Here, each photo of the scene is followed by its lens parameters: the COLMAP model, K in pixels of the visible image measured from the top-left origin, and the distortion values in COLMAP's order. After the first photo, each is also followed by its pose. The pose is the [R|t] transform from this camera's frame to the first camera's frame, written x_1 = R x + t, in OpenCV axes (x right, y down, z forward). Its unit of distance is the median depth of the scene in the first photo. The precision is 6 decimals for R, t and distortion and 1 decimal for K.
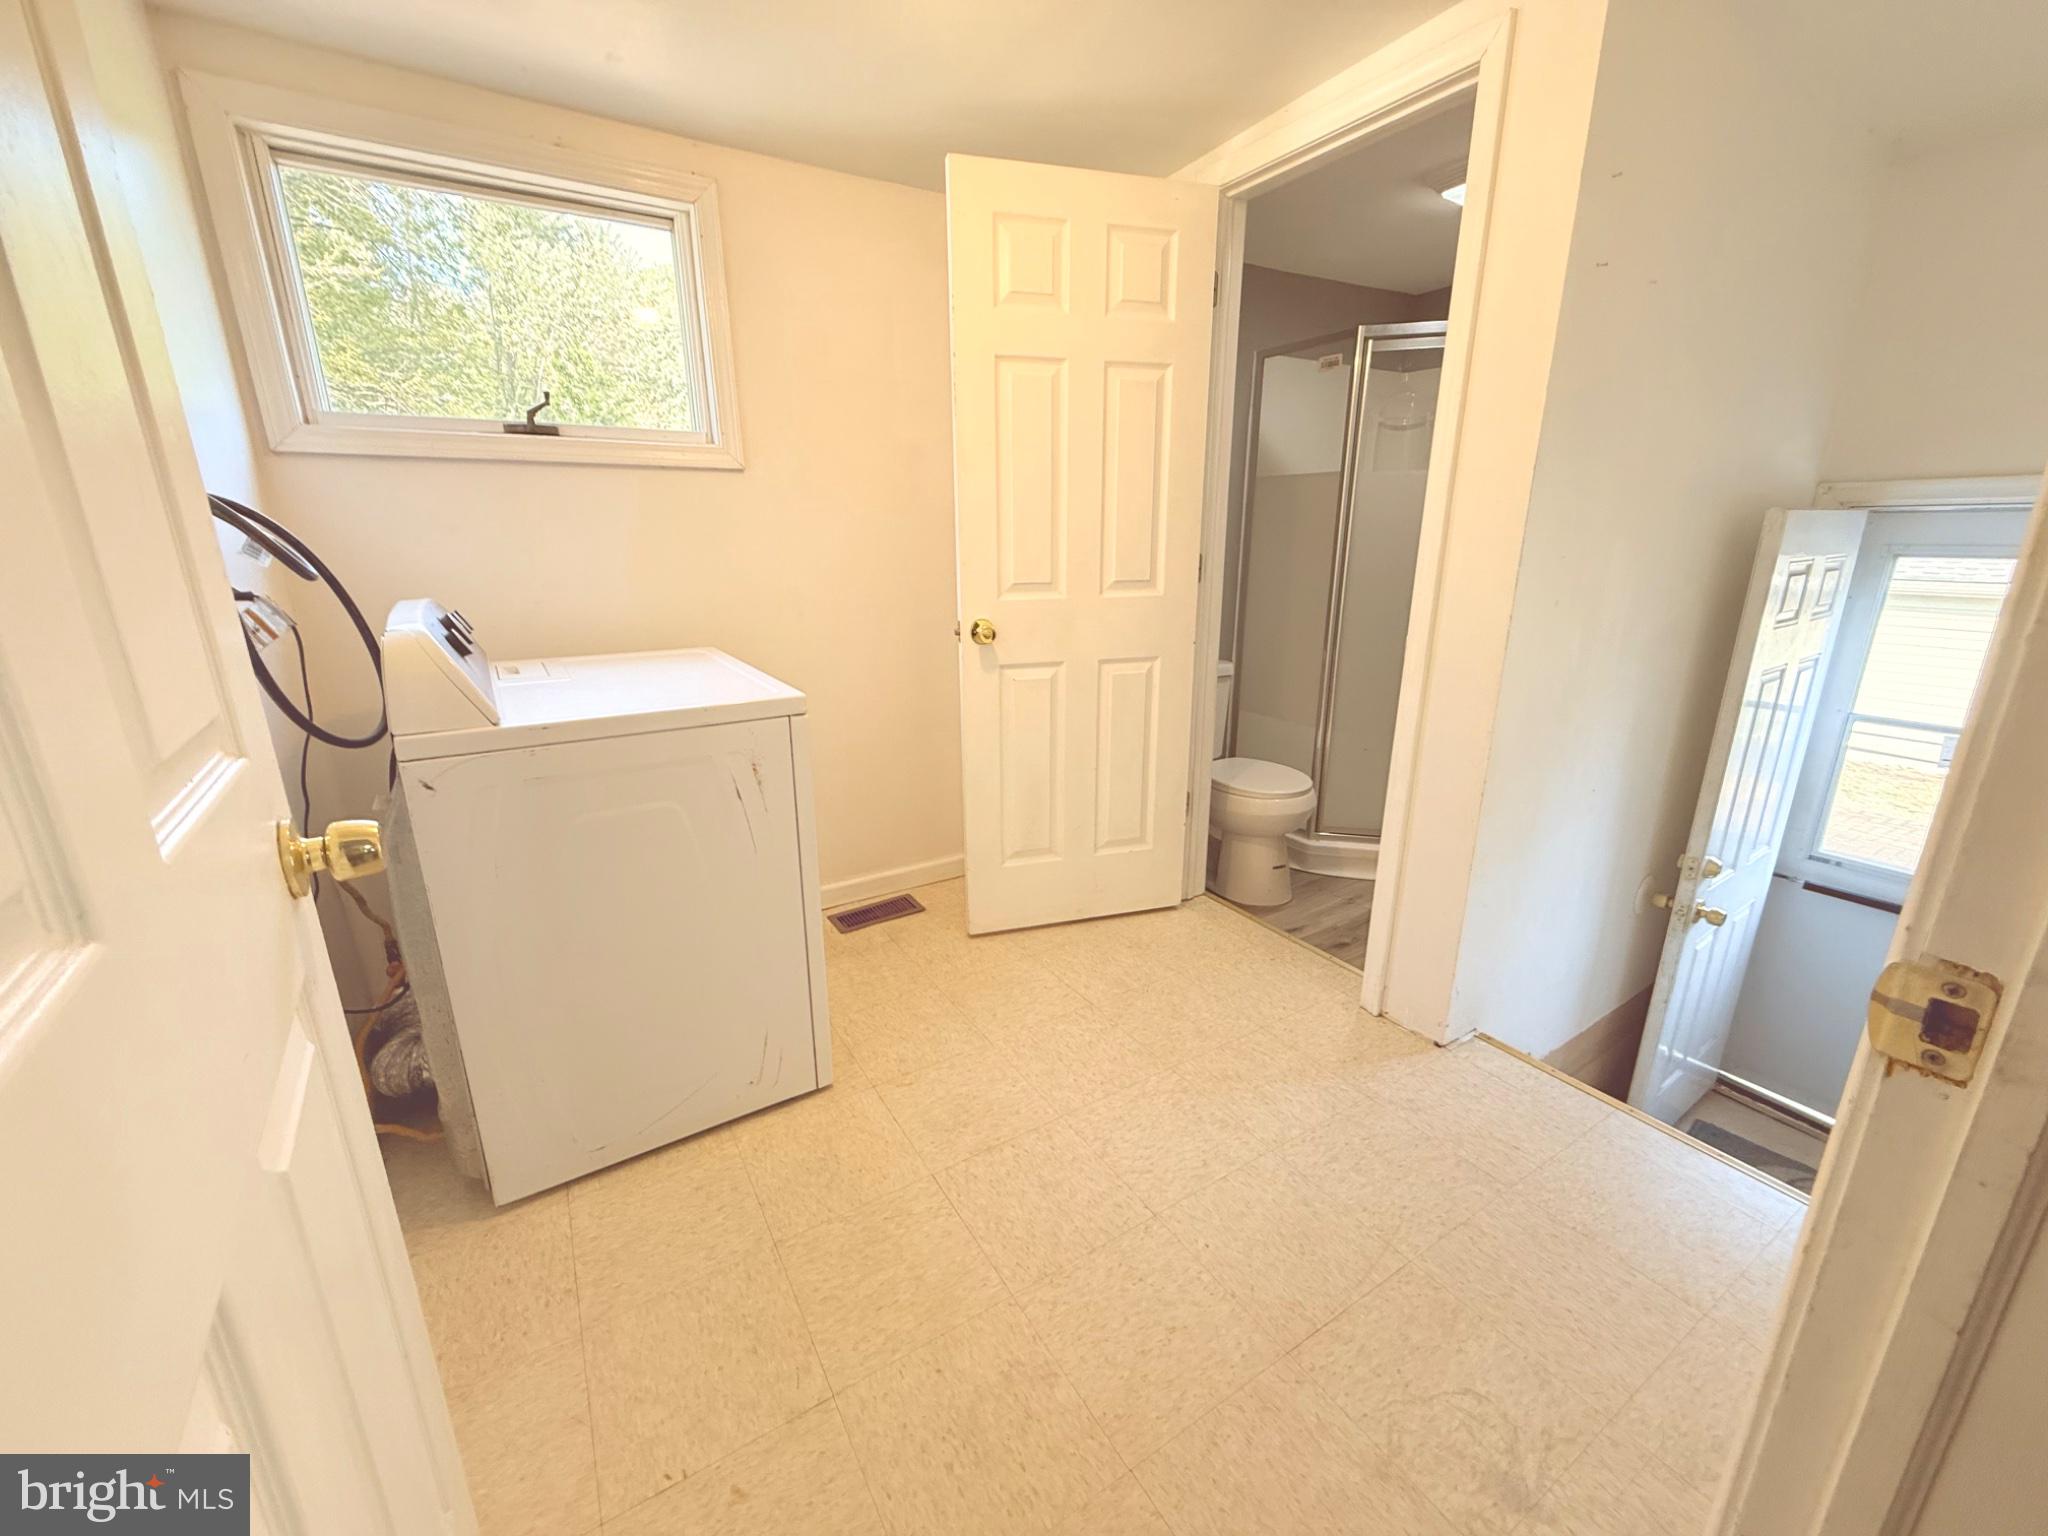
lens RADIAL K [[819.4, 0, 1010.0], [0, 819.4, 766.0], [0, 0, 1]] dist [0.000202, -0.000007]
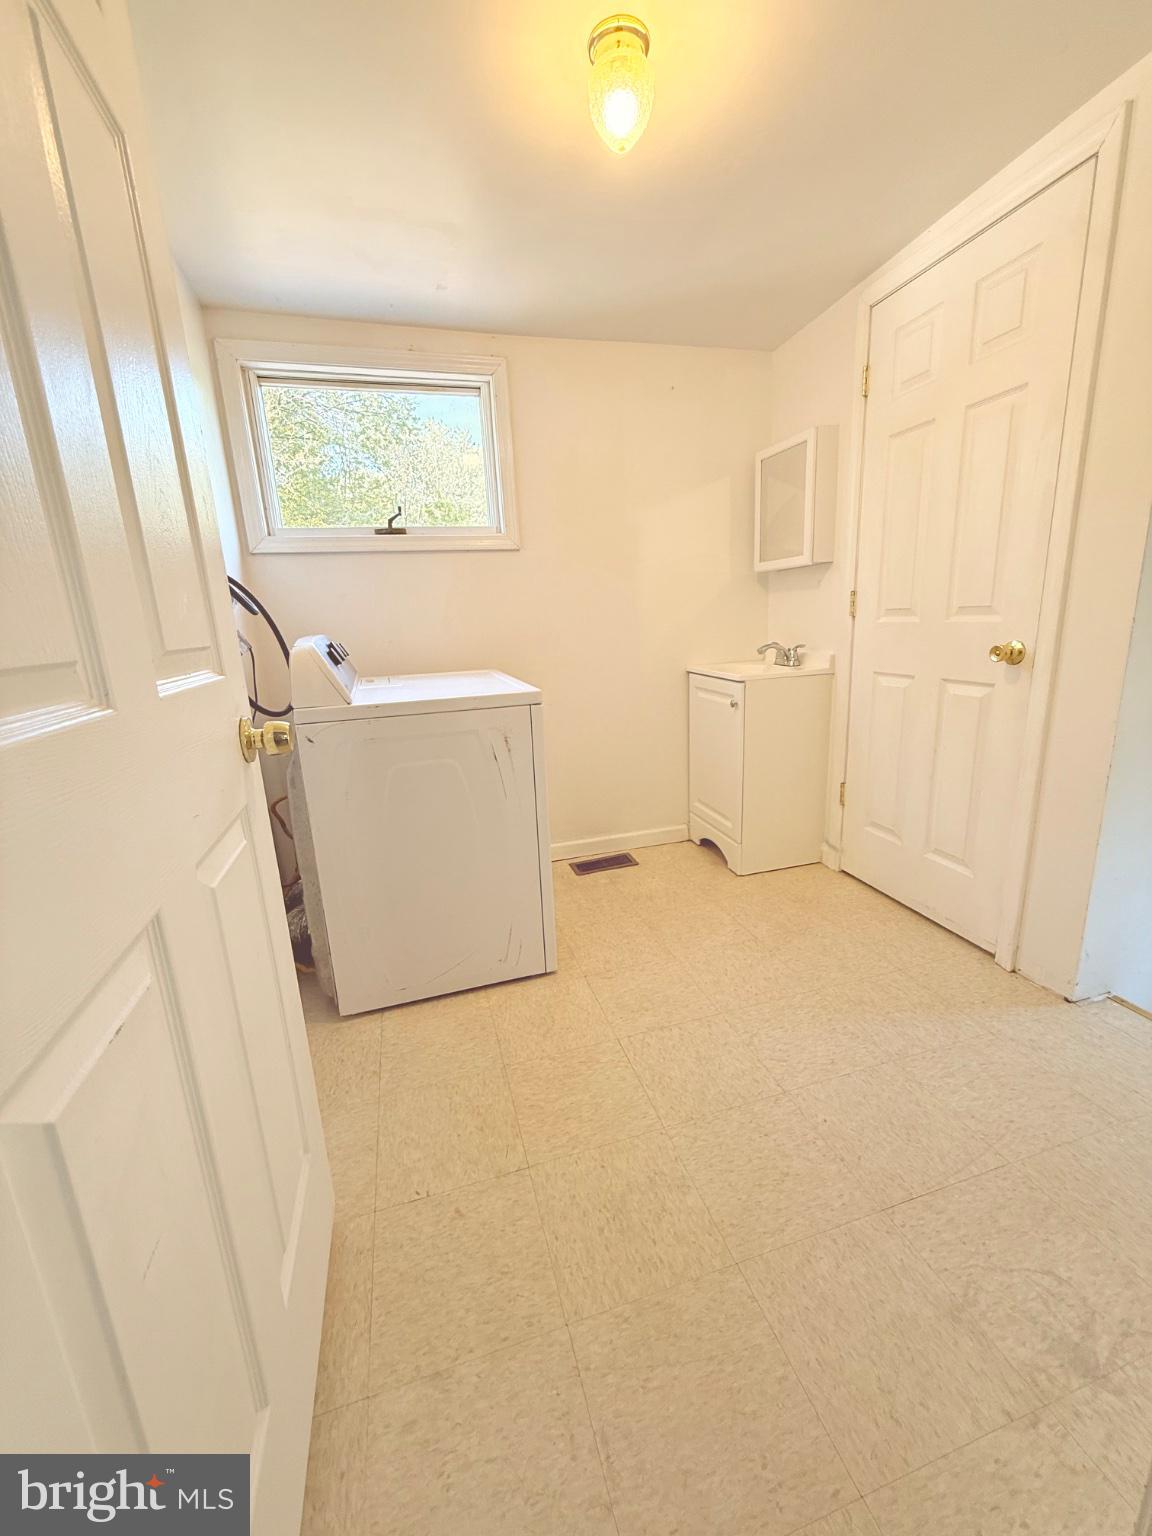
lens RADIAL K [[614.5, 0, 570.9], [0, 614.5, 765.5], [0, 0, 1]] dist [0.000202, -0.000007]
pose [[0.962310, 0.024334, -0.270865, 0.101887], [-0.034105, 0.998924, -0.031426, 0.081295], [0.269809, 0.039479, 0.962104, -0.028542]]
